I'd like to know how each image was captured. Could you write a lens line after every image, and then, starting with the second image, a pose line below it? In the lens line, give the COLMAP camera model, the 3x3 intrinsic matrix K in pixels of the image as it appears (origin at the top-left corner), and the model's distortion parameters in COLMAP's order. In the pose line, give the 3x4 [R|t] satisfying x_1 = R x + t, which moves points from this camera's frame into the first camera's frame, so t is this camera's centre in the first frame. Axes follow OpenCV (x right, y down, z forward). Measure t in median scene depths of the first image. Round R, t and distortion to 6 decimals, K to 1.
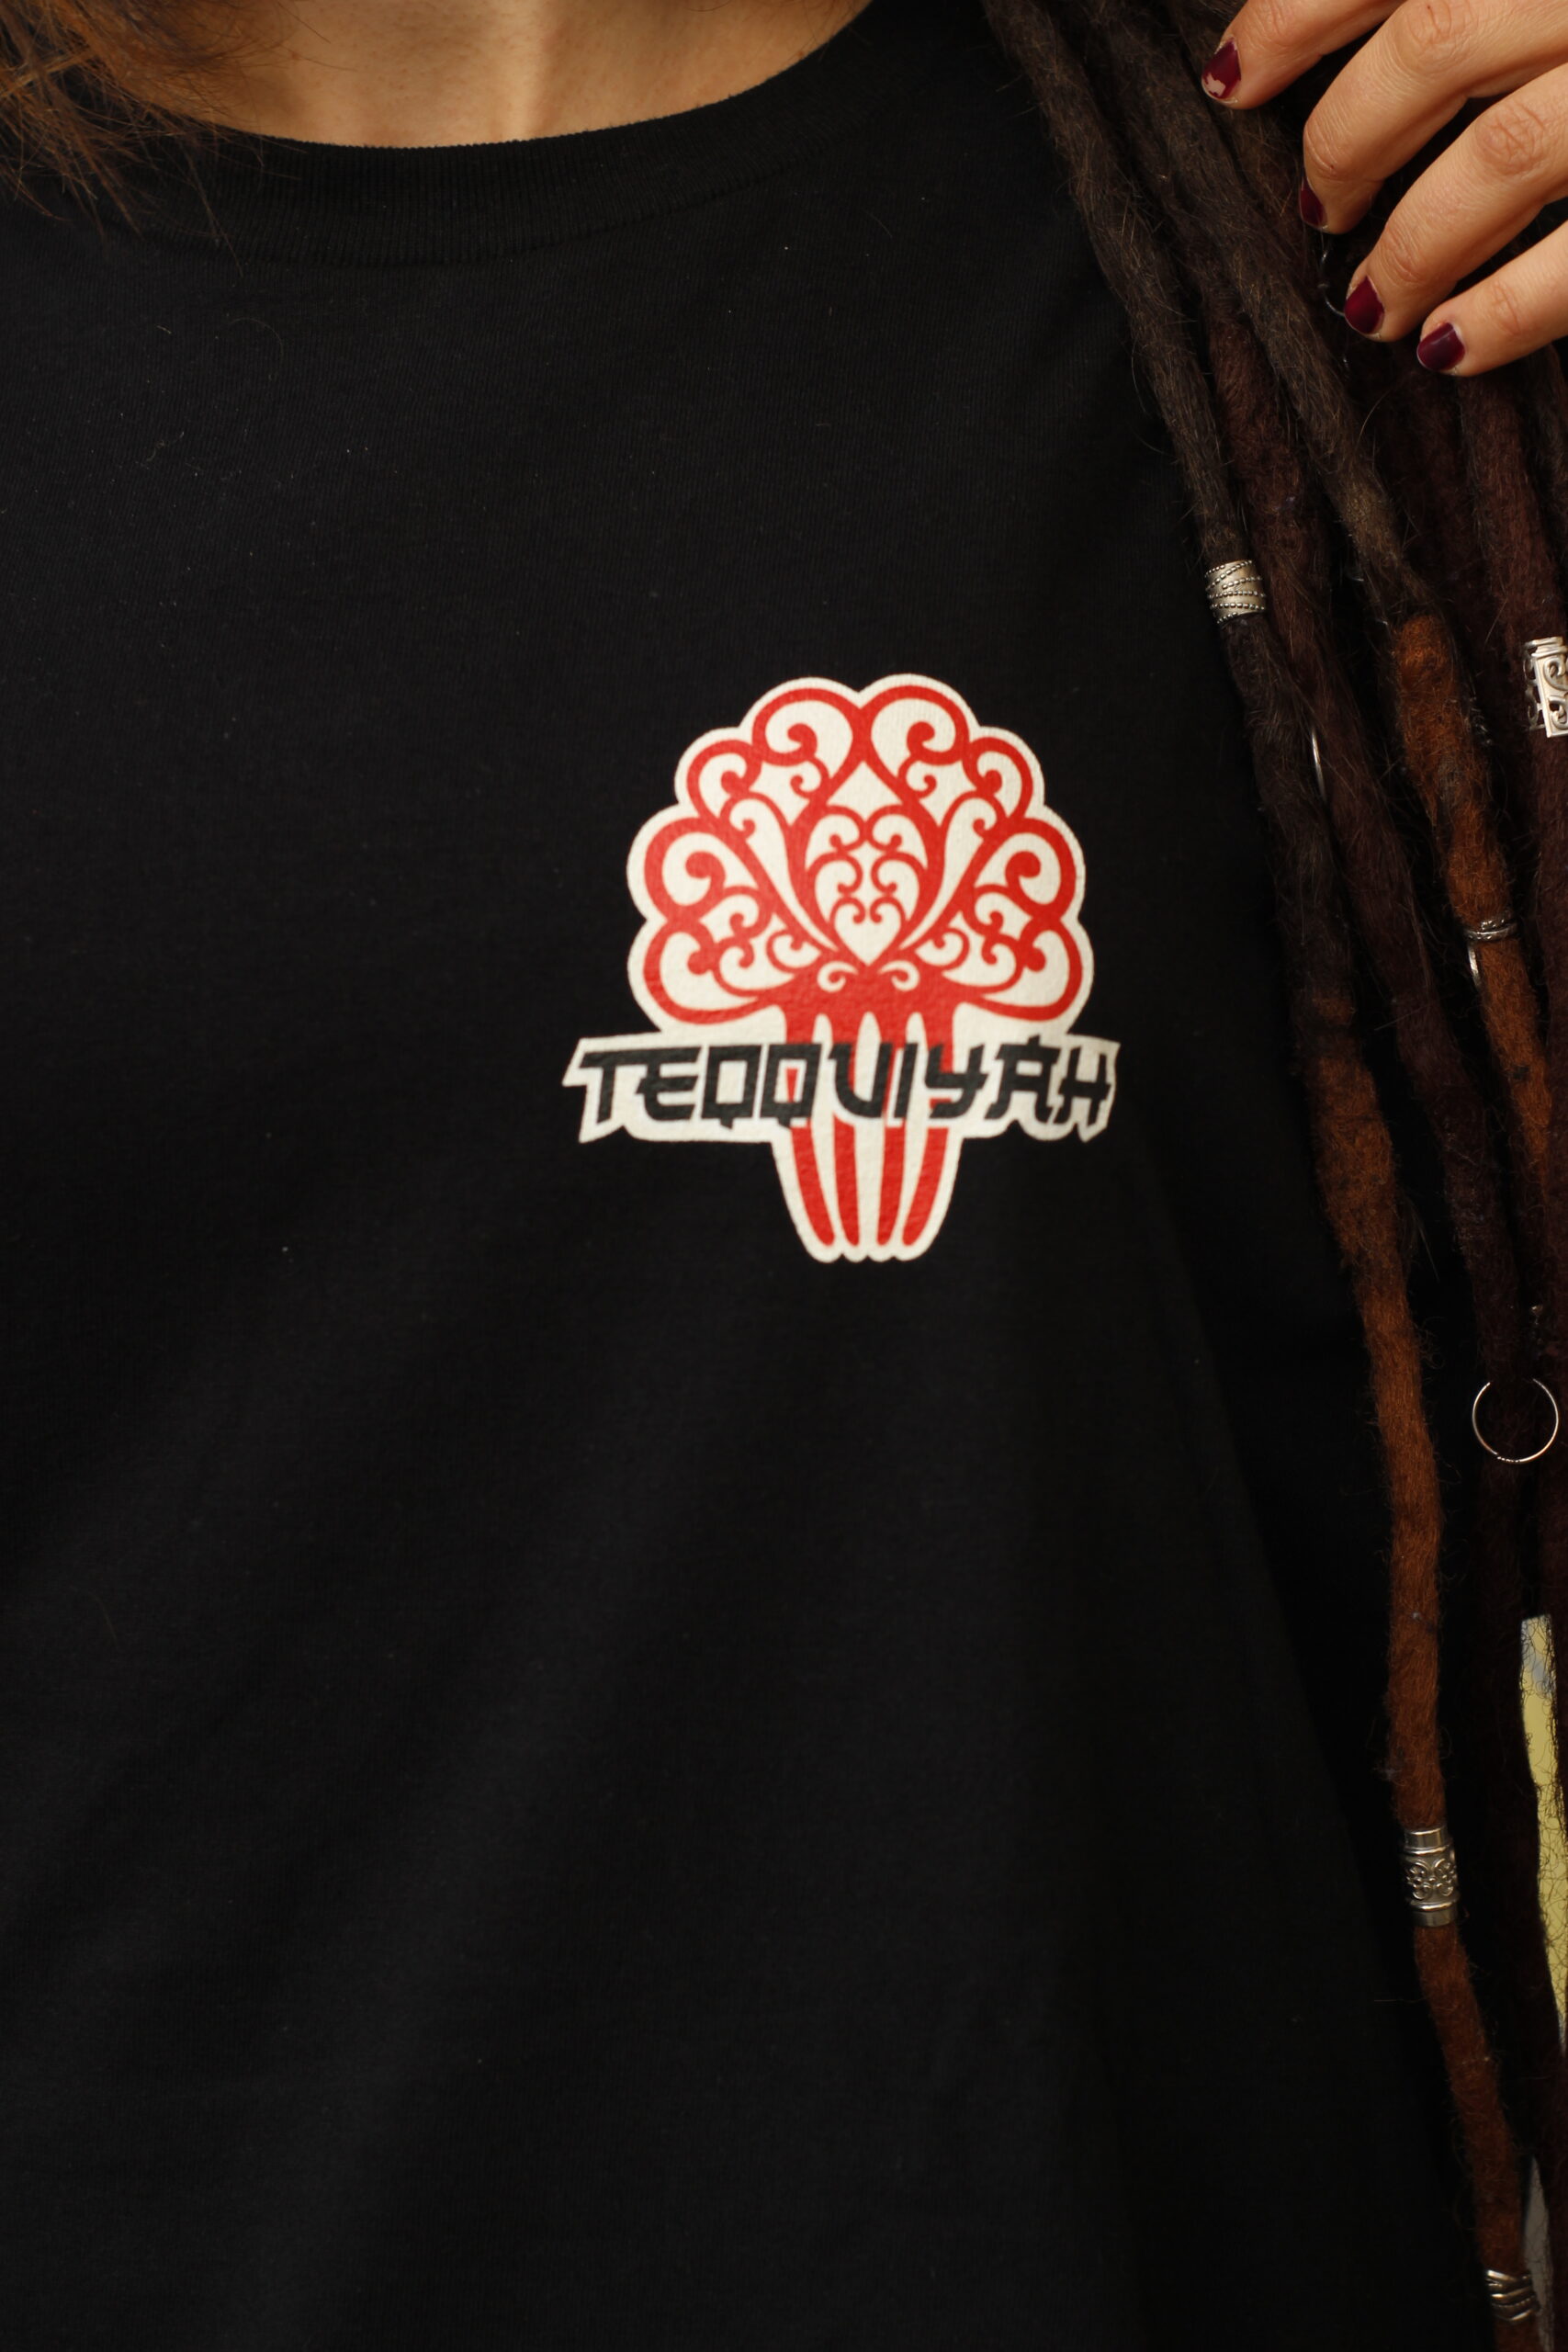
lens RADIAL K [[4444.7, 0, 784.0], [0, 4444.7, 1176.0], [0, 0, 1]] dist [-0.179793, 0.075441]
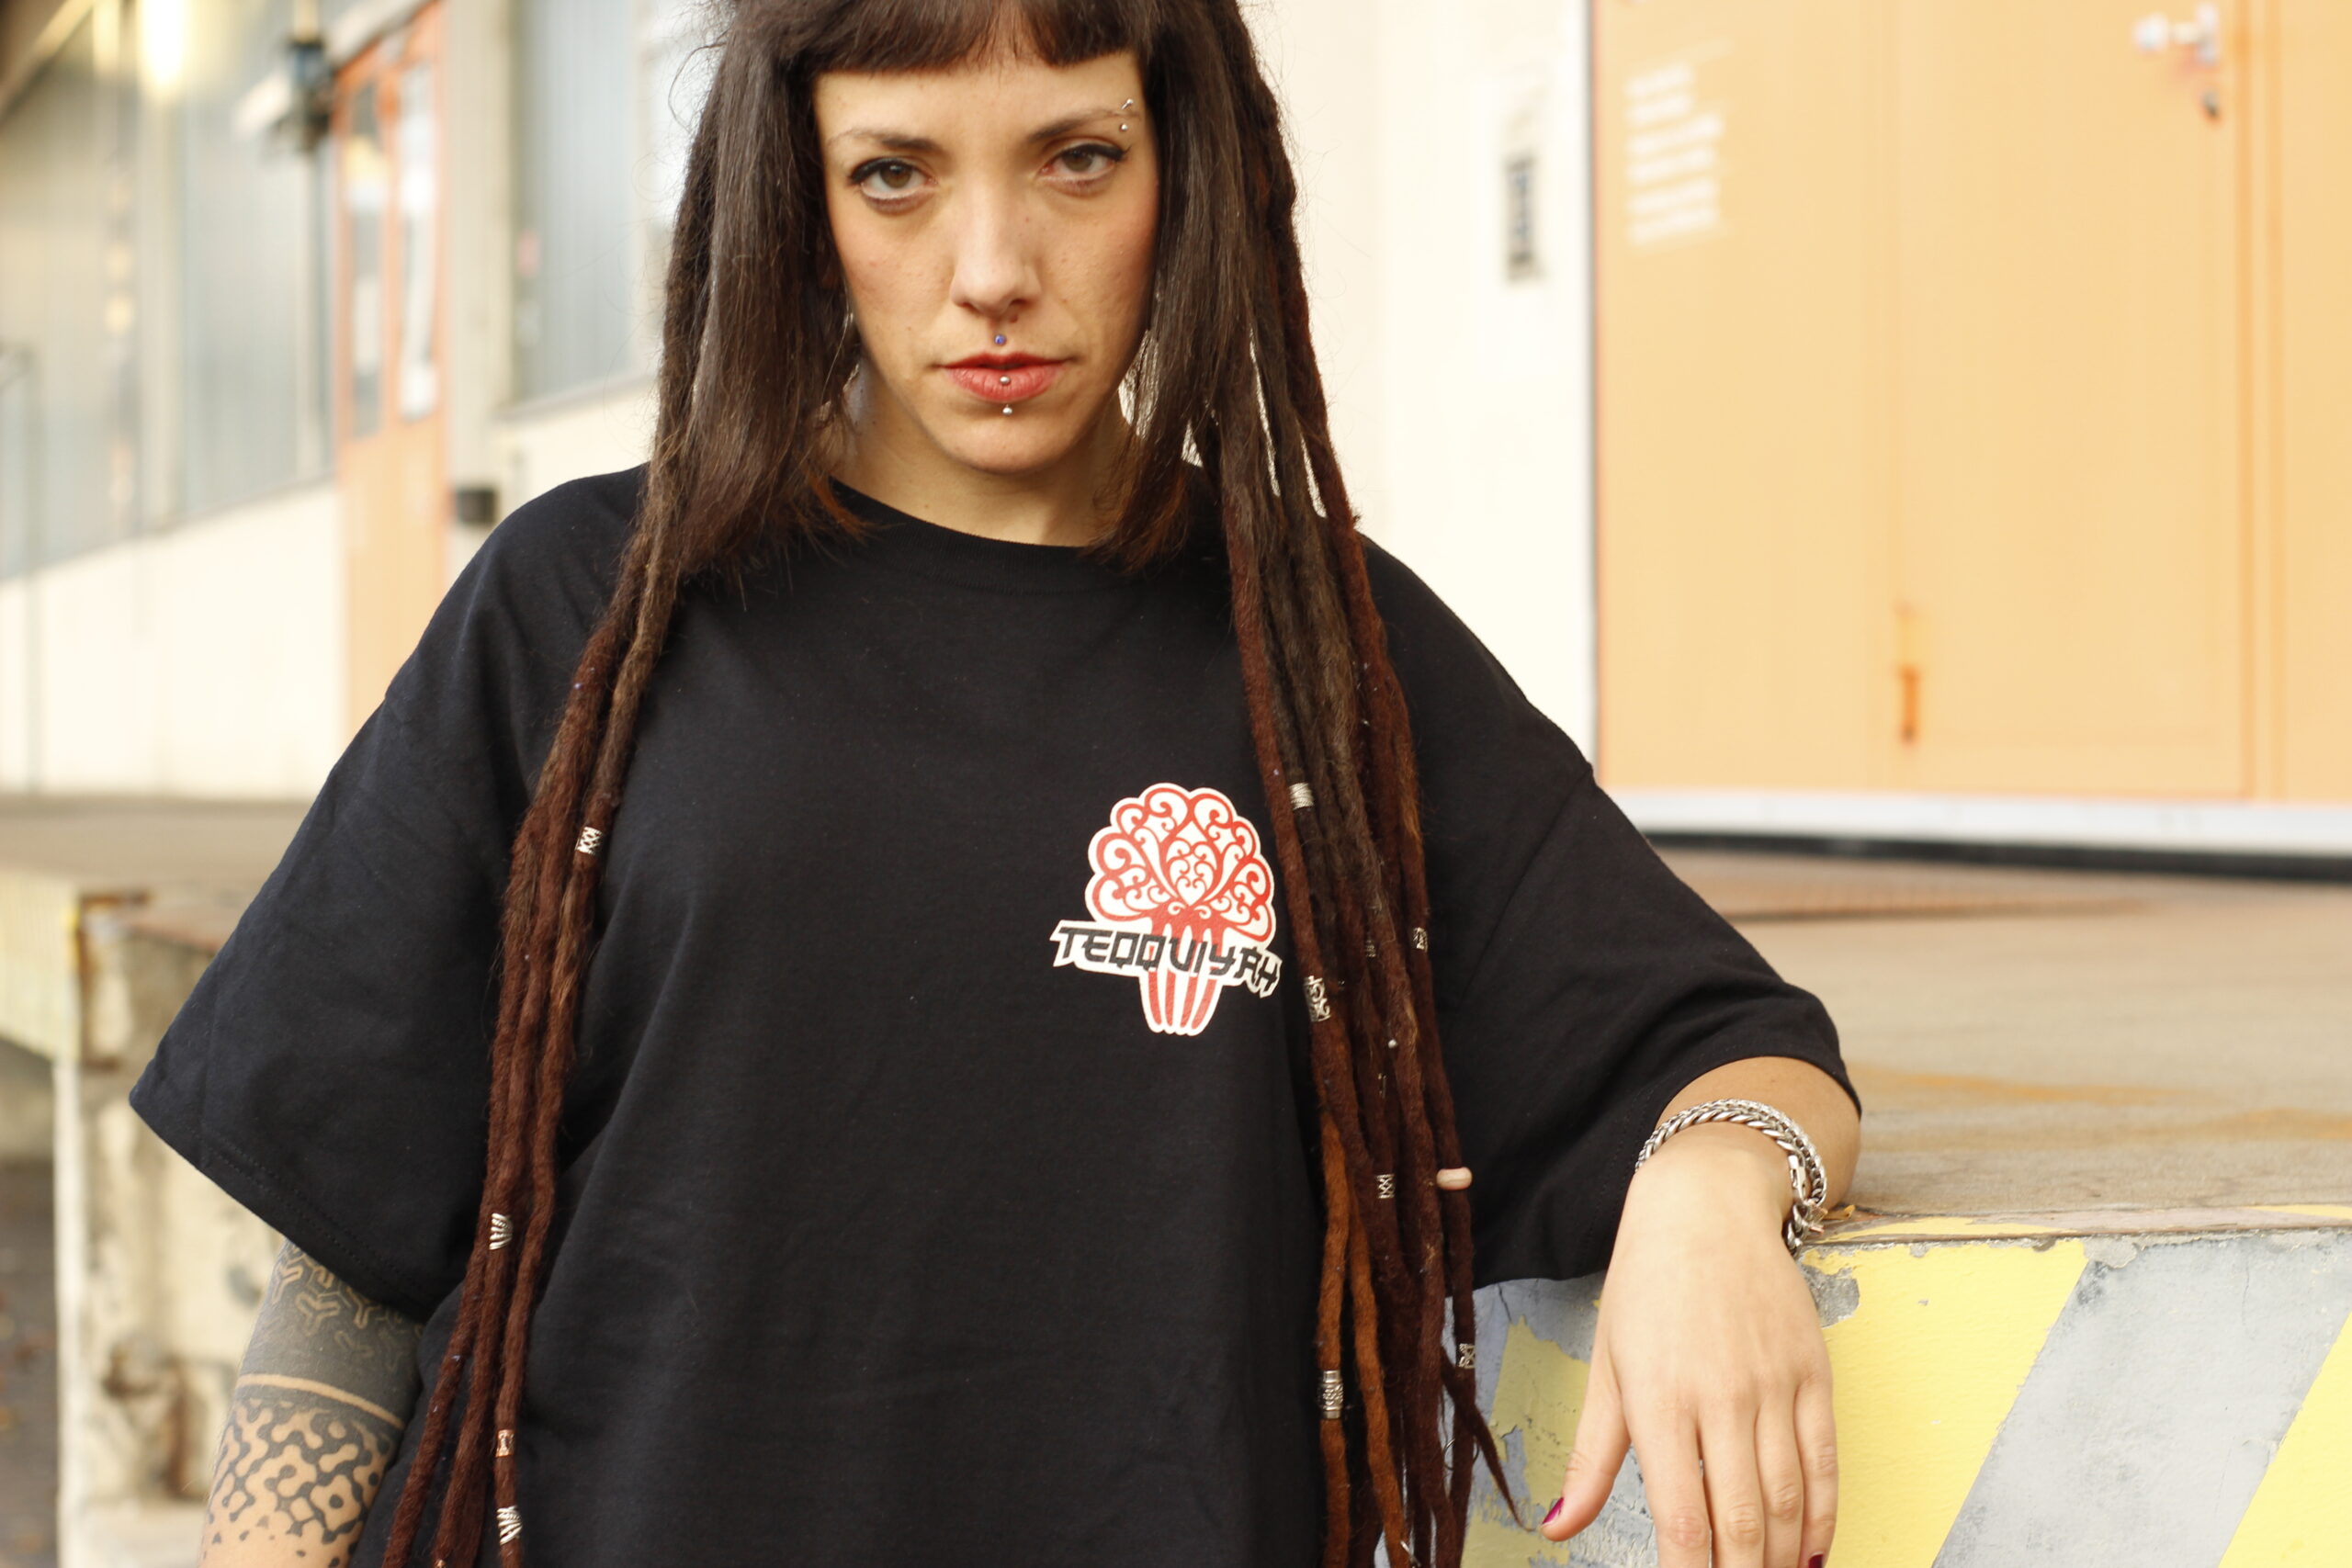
lens RADIAL K [[4444.7, 0, 1176.0], [0, 4444.7, 784.0], [0, 0, 1]] dist [-0.179793, 0.075441]
pose [[0.933815, 0.169698, 0.314948, -0.717873], [-0.083654, 0.959511, -0.268962, 0.507741], [-0.347839, 0.224814, 0.910202, -1.095696]]
